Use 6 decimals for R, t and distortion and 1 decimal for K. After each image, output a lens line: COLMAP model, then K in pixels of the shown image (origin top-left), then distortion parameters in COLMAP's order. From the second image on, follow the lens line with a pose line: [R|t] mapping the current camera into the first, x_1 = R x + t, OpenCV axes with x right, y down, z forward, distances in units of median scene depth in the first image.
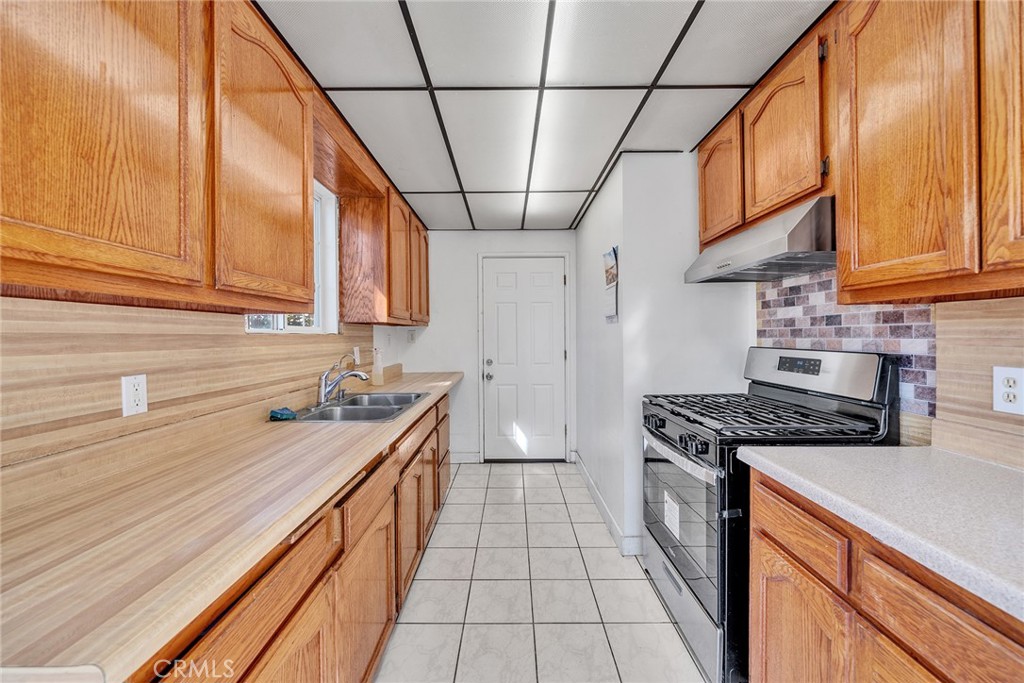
lens RADIAL K [[404.3, 0, 517.3], [0, 404.3, 334.7], [0, 0, 1]] dist [-0.000921, 0.000150]
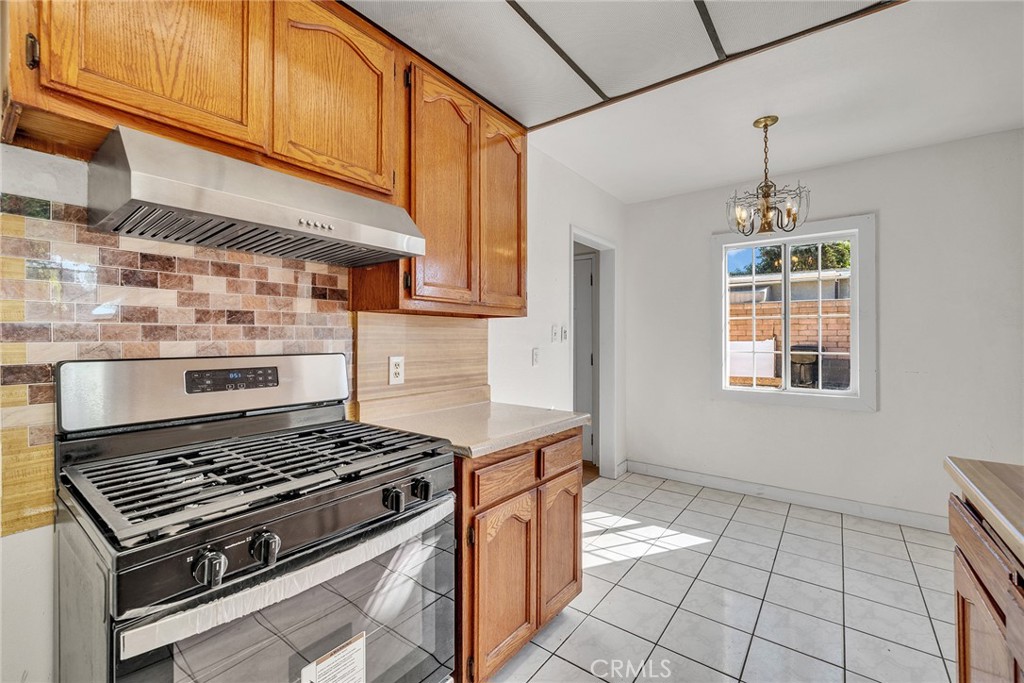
lens RADIAL K [[431.5, 0, 509.1], [0, 431.5, 331.3], [0, 0, 1]] dist [0.000074, 0.000587]
pose [[-0.786791, 0.014921, 0.617039, -0.180181], [0.003548, 0.999801, -0.019651, 0.012580], [-0.617209, -0.013272, -0.786687, 1.689425]]
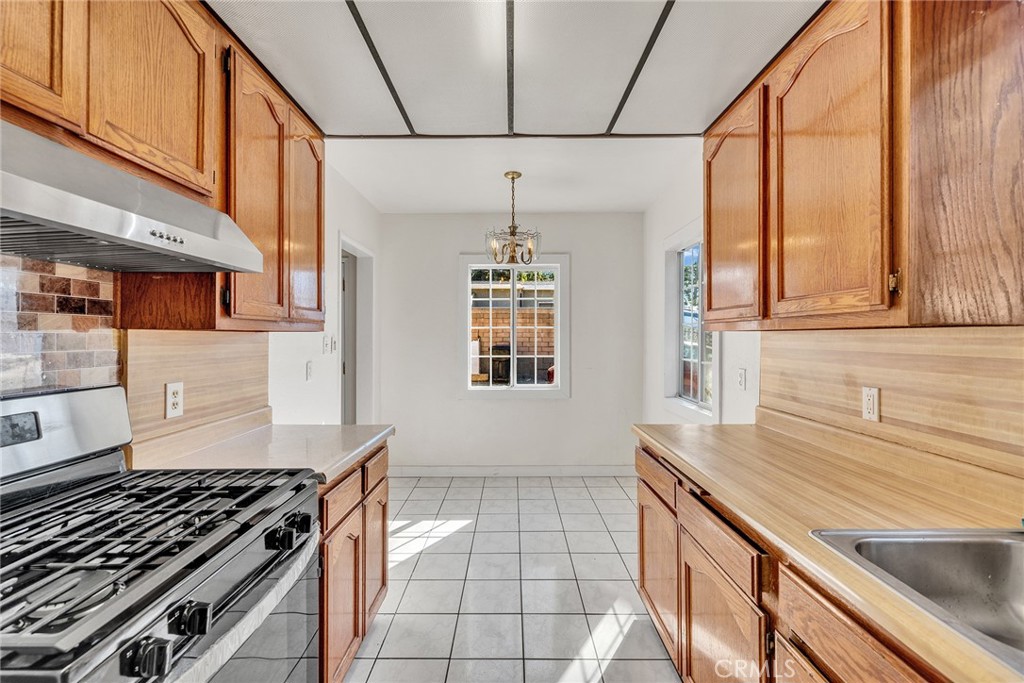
lens RADIAL K [[452.8, 0, 514.1], [0, 452.8, 331.6], [0, 0, 1]] dist [-0.001071, 0.001116]
pose [[-0.999903, 0.009285, 0.010337, 0.067206], [0.009153, 0.999877, -0.012753, -0.046648], [-0.010454, -0.012658, -0.999865, 1.998270]]
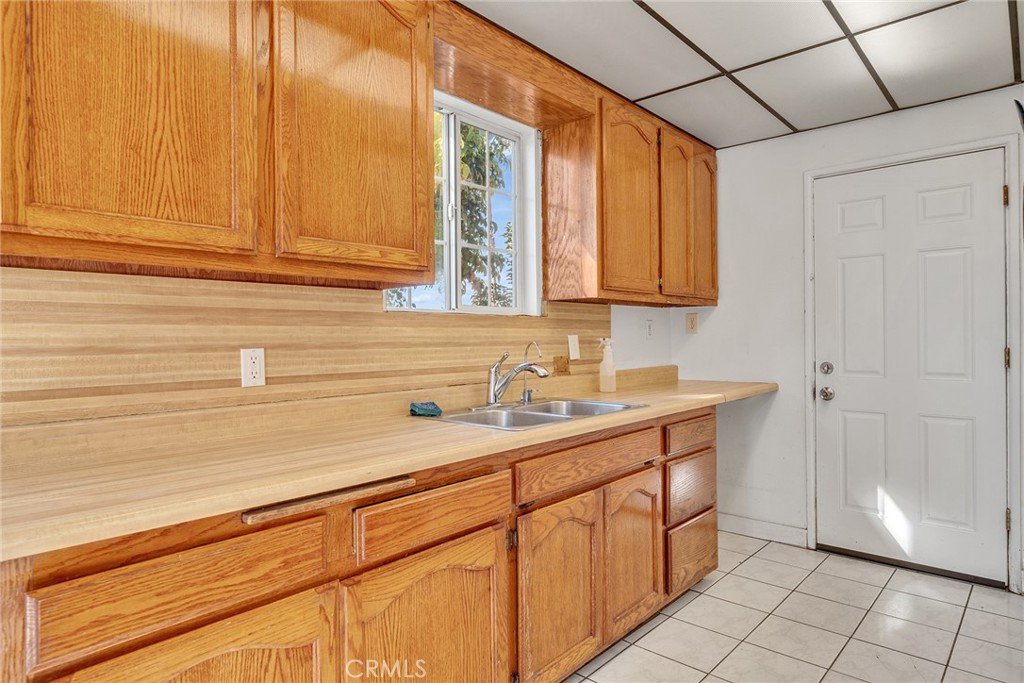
lens RADIAL K [[619.7, 0, 490.0], [0, 619.7, 334.5], [0, 0, 1]] dist [0.005943, -0.000235]
pose [[0.726580, -0.001746, -0.687080, 0.502929], [0.004219, 0.999989, 0.001920, 0.054727], [0.687069, -0.004293, 0.726579, 0.224033]]
